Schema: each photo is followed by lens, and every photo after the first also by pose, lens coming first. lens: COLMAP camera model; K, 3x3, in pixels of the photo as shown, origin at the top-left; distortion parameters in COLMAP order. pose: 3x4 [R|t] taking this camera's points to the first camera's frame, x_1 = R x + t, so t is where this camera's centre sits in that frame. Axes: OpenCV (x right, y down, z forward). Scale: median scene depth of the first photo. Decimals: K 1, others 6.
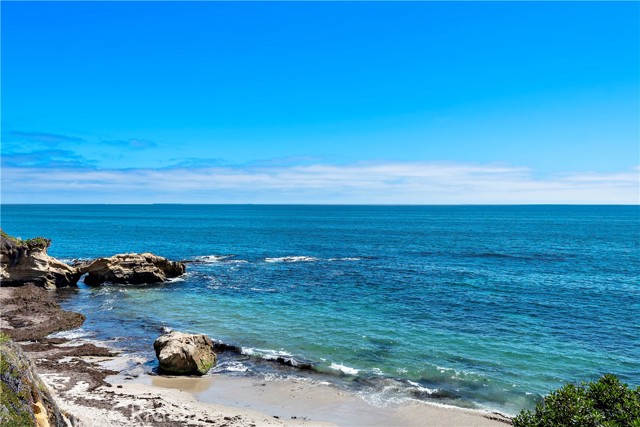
lens RADIAL K [[616.6, 0, 322.0], [0, 616.6, 216.3], [0, 0, 1]] dist [0.011617, 0.000000]
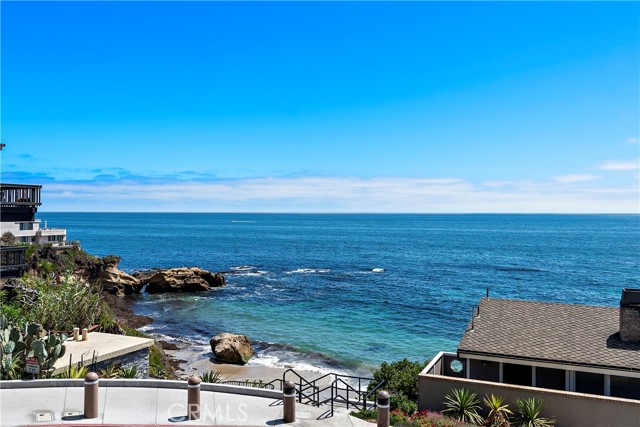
lens RADIAL K [[593.0, 0, 322.3], [0, 593.0, 213.8], [0, 0, 1]] dist [0.010505, -0.001793]
pose [[0.999432, 0.002890, -0.033581, 0.025511], [-0.003067, 0.999982, -0.005244, -0.076522], [0.033565, 0.005344, 0.999422, -0.338137]]
